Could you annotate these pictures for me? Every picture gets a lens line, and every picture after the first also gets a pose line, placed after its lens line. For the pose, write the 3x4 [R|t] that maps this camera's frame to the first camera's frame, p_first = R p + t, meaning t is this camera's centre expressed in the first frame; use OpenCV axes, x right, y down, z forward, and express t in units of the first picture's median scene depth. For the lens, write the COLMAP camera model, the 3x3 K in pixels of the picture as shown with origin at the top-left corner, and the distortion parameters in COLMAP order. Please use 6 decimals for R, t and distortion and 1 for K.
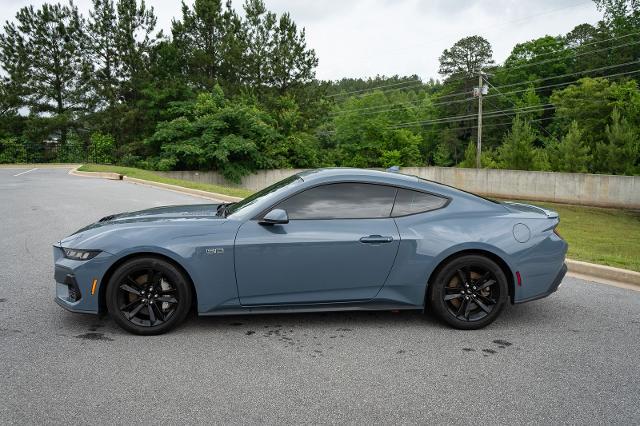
lens RADIAL K [[560.9, 0, 320.0], [0, 560.9, 213.0], [0, 0, 1]] dist [-0.000261, 0.008421]
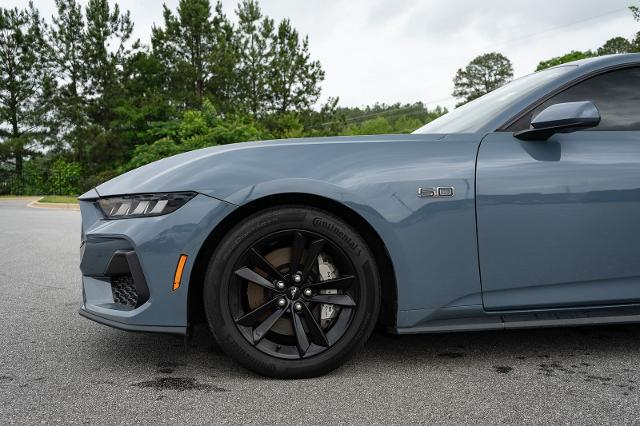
lens RADIAL K [[646.3, 0, 320.0], [0, 646.3, 213.0], [0, 0, 1]] dist [0.001323, 0.019431]
pose [[0.999646, -0.019226, 0.018384, -0.036932], [0.020632, 0.996611, -0.079625, 0.015891], [-0.016791, 0.079976, 0.996655, 0.058355]]
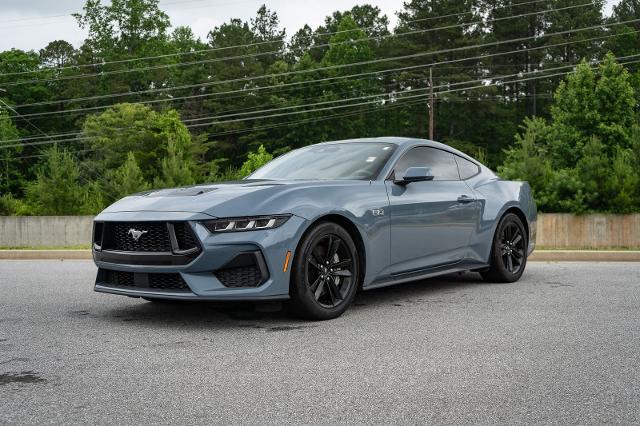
lens RADIAL K [[769.1, 0, 320.0], [0, 769.1, 213.0], [0, 0, 1]] dist [0.013900, 0.017388]
pose [[0.697480, -0.029301, 0.716005, -0.140511], [0.102630, 0.992948, -0.059340, 0.016495], [-0.709217, 0.114872, 0.695569, 0.027737]]
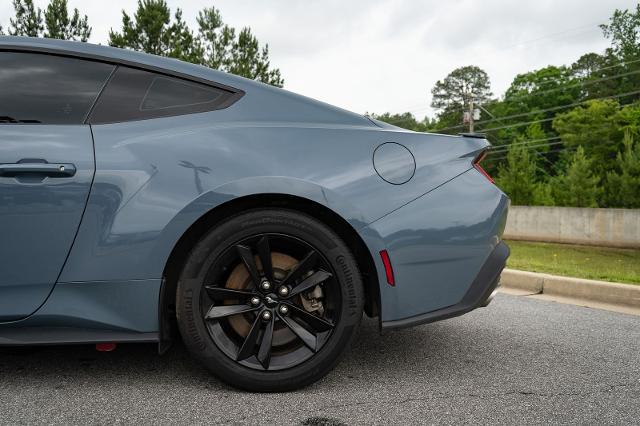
lens RADIAL K [[624.9, 0, 320.0], [0, 624.9, 213.0], [0, 0, 1]] dist [0.009283, 0.005475]
pose [[0.999804, 0.001101, 0.019753, 0.038943], [0.000635, 0.996151, -0.087652, 0.015492], [-0.019773, 0.087647, 0.995955, 0.069970]]
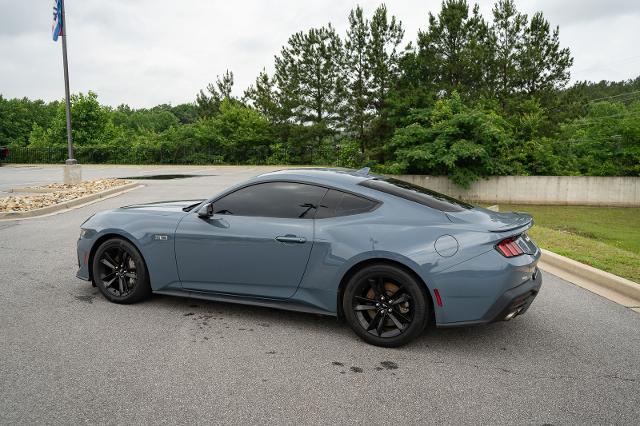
lens RADIAL K [[544.3, 0, 320.0], [0, 544.3, 213.0], [0, 0, 1]] dist [-0.005122, -0.003021]
pose [[0.879491, 0.057448, -0.472435, 0.077643], [-0.060894, 0.998112, 0.008009, -0.001399], [0.472003, 0.021724, 0.881329, 0.021815]]
